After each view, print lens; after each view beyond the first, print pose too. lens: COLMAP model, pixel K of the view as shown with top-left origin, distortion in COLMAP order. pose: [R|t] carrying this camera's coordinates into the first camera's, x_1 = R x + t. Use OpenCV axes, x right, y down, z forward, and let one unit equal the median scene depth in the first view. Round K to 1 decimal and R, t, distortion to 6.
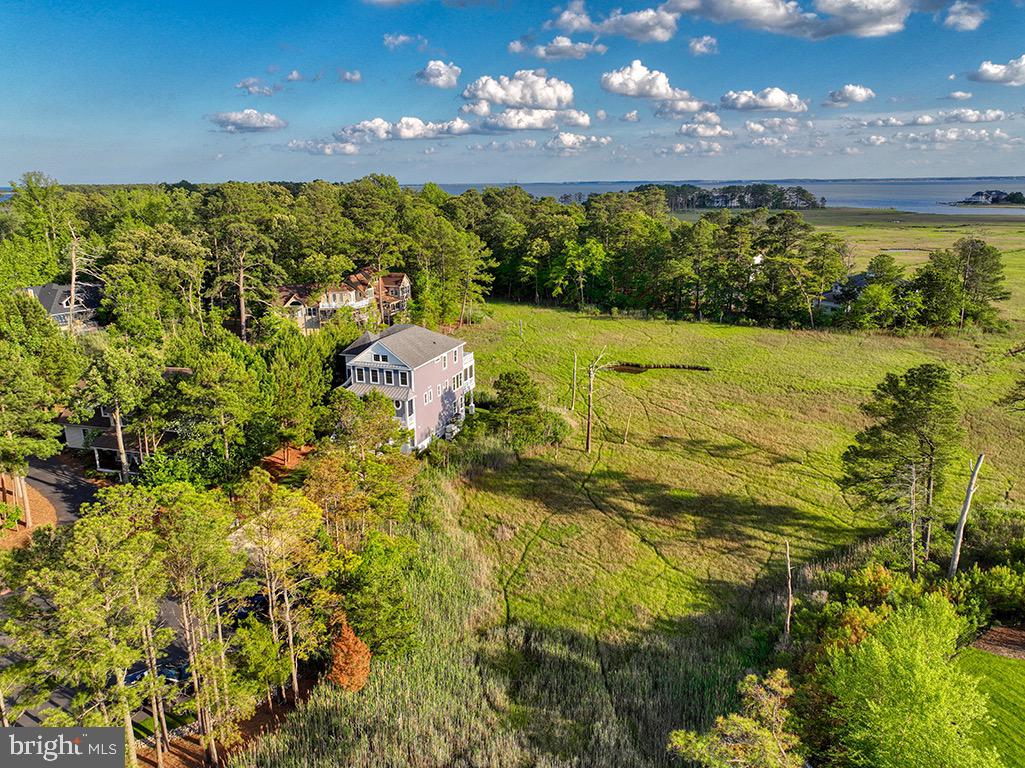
lens RADIAL K [[724.5, 0, 511.3], [0, 724.5, 369.5], [0, 0, 1]] dist [-0.000187, 0.012823]
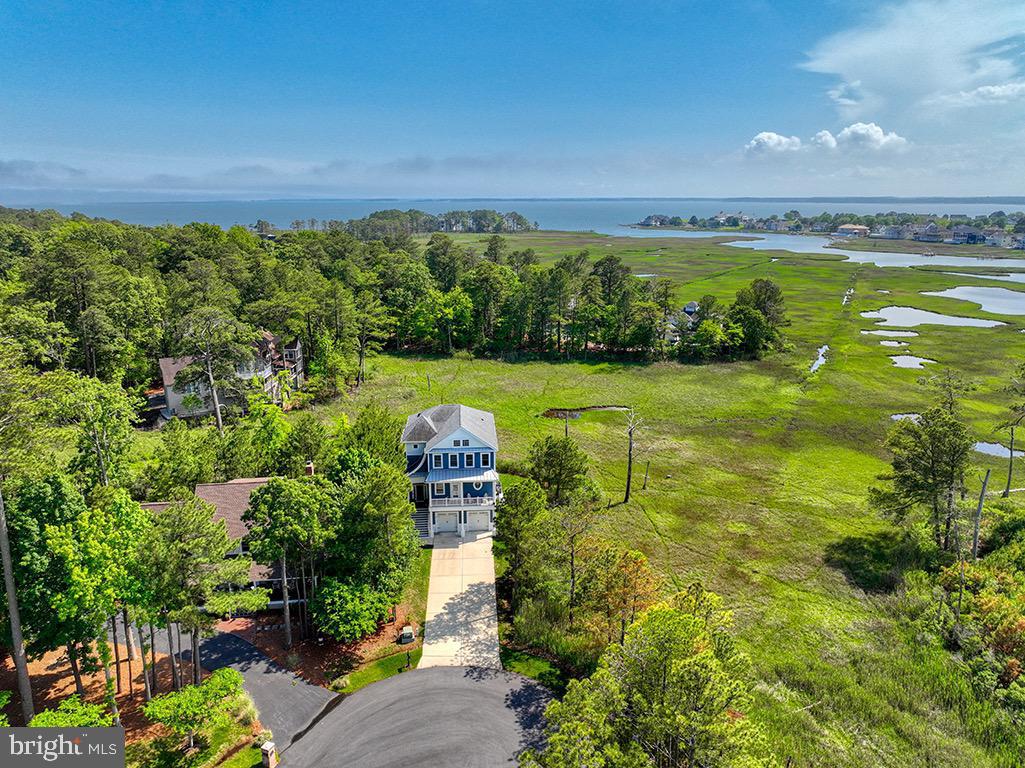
lens RADIAL K [[724.5, 0, 511.9], [0, 724.5, 383.0], [0, 0, 1]] dist [-0.000187, 0.012823]
pose [[0.916860, -0.092302, 0.388392, -0.263393], [0.094432, 0.995438, 0.013645, -0.056274], [-0.387880, 0.024167, 0.921393, 0.011624]]
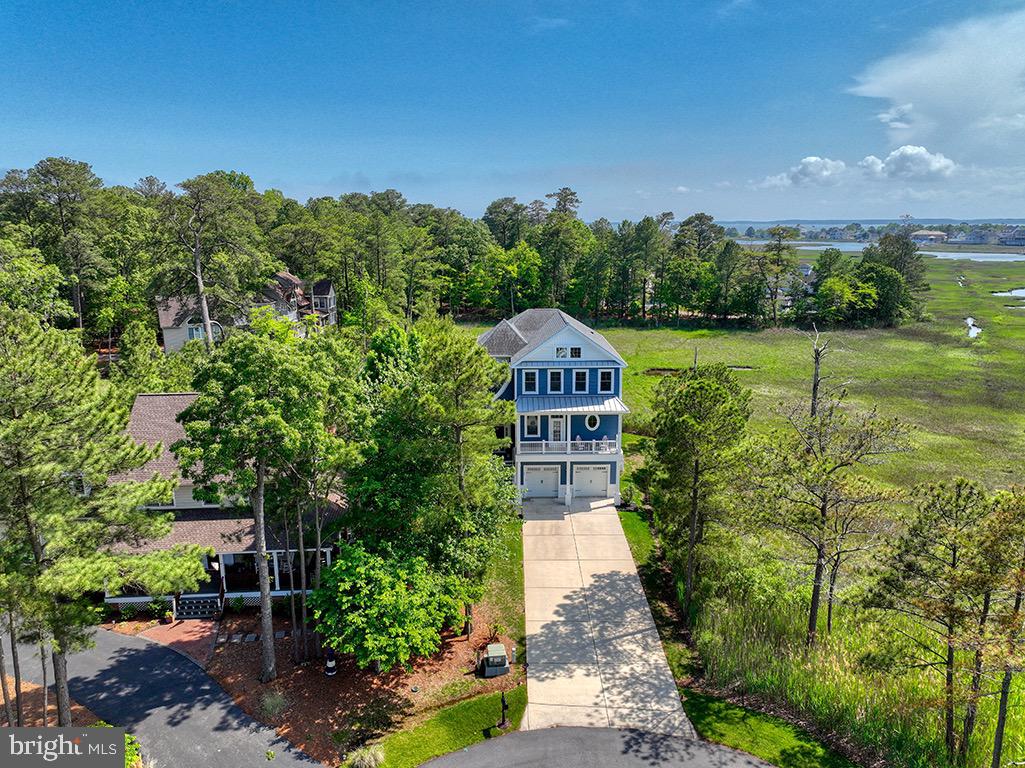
lens RADIAL K [[724.5, 0, 511.9], [0, 724.5, 379.6], [0, 0, 1]] dist [-0.000187, 0.012823]
pose [[0.938779, -0.069580, 0.337422, -0.232573], [0.084492, 0.995982, -0.029692, 0.011928], [-0.334000, 0.056383, 0.940885, 0.214353]]
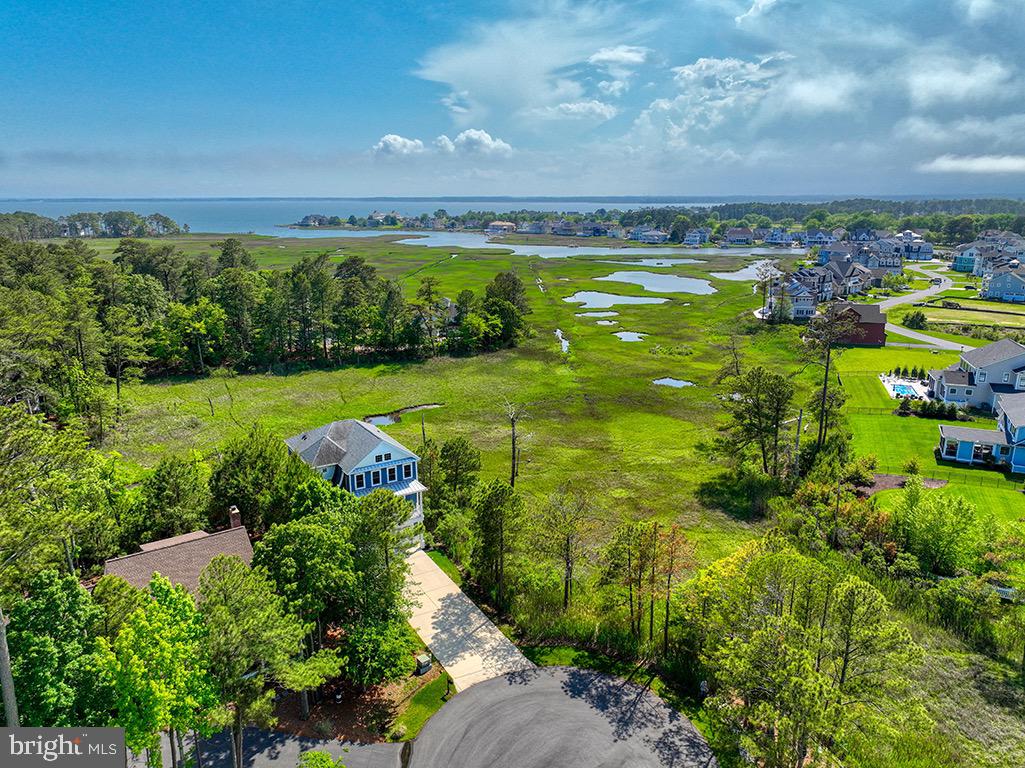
lens RADIAL K [[724.5, 0, 516.5], [0, 724.5, 383.9], [0, 0, 1]] dist [-0.000187, 0.012823]
pose [[0.625069, -0.189141, 0.757307, -0.407763], [0.193827, 0.977421, 0.084134, -0.082788], [-0.756121, 0.094197, 0.647617, 0.119478]]
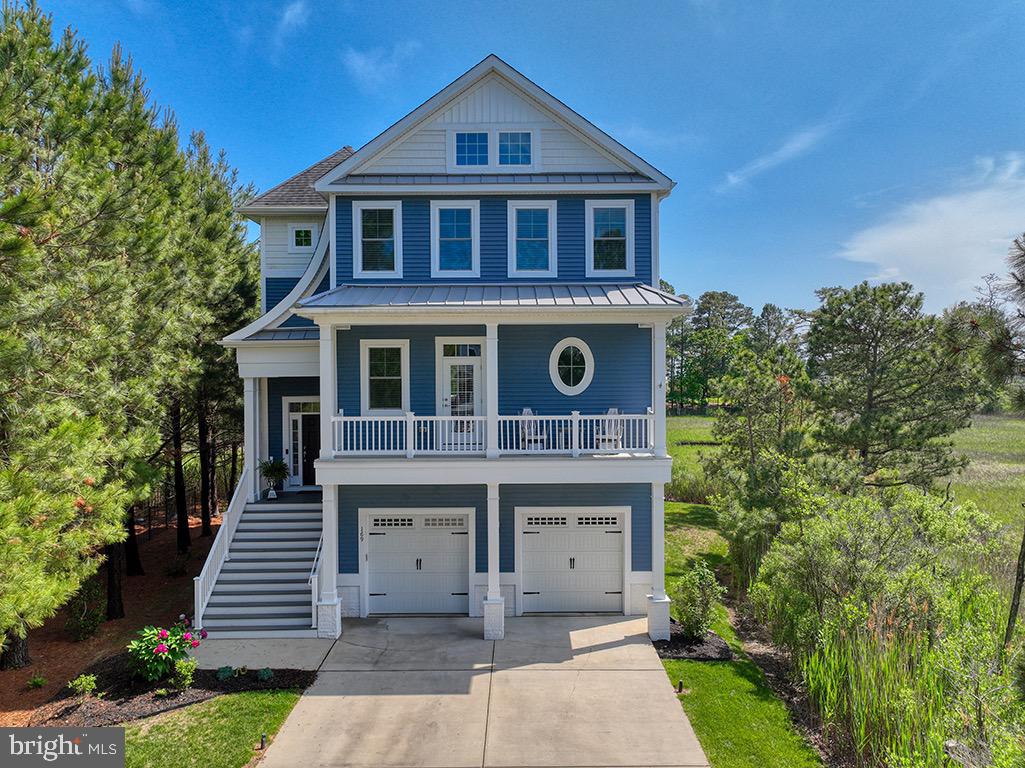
lens RADIAL K [[724.5, 0, 513.6], [0, 724.5, 383.4], [0, 0, 1]] dist [-0.000187, 0.012823]
pose [[0.941389, -0.000807, 0.337321, -0.128155], [0.084166, 0.968931, -0.232571, 0.052126], [-0.326653, 0.247331, 0.912209, 0.428073]]
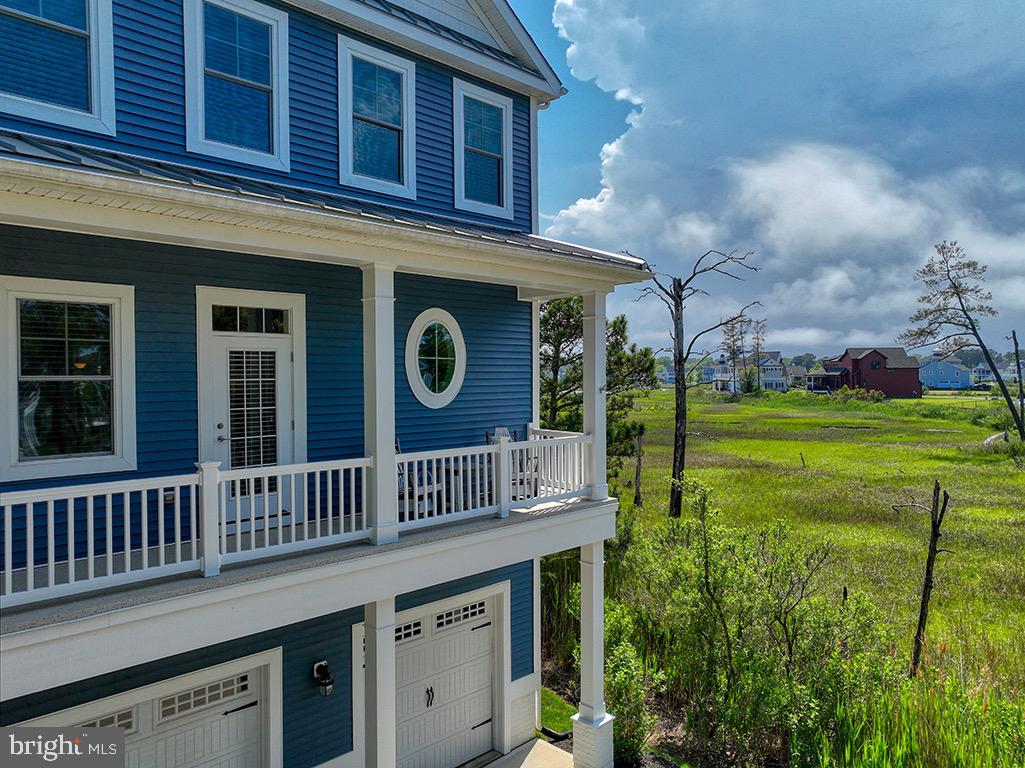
lens RADIAL K [[724.5, 0, 514.6], [0, 724.5, 384.9], [0, 0, 1]] dist [-0.000187, 0.012823]
pose [[0.426008, -0.006249, 0.904698, -0.137432], [0.232432, 0.967168, -0.102768, 0.035112], [-0.874352, 0.254061, 0.413474, 0.493320]]
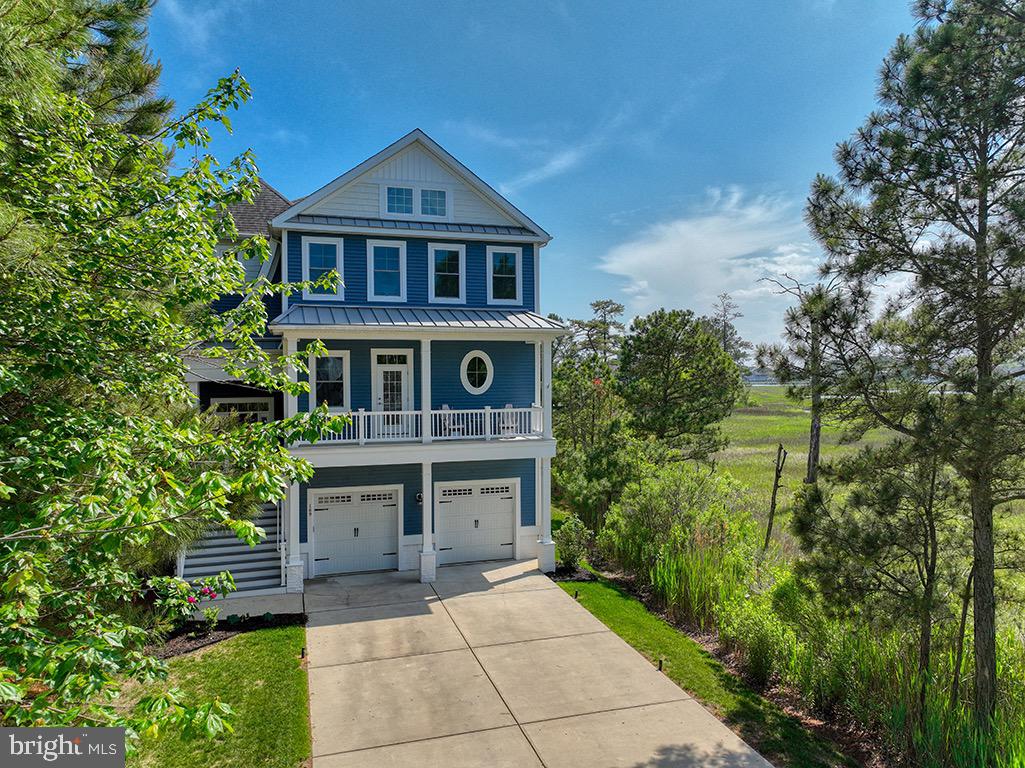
lens RADIAL K [[724.5, 0, 514.0], [0, 724.5, 385.9], [0, 0, 1]] dist [-0.000187, 0.012823]
pose [[0.796643, -0.004904, 0.604430, -0.163734], [0.154552, 0.968379, -0.195845, 0.056615], [-0.584358, 0.249434, 0.772210, 0.410398]]
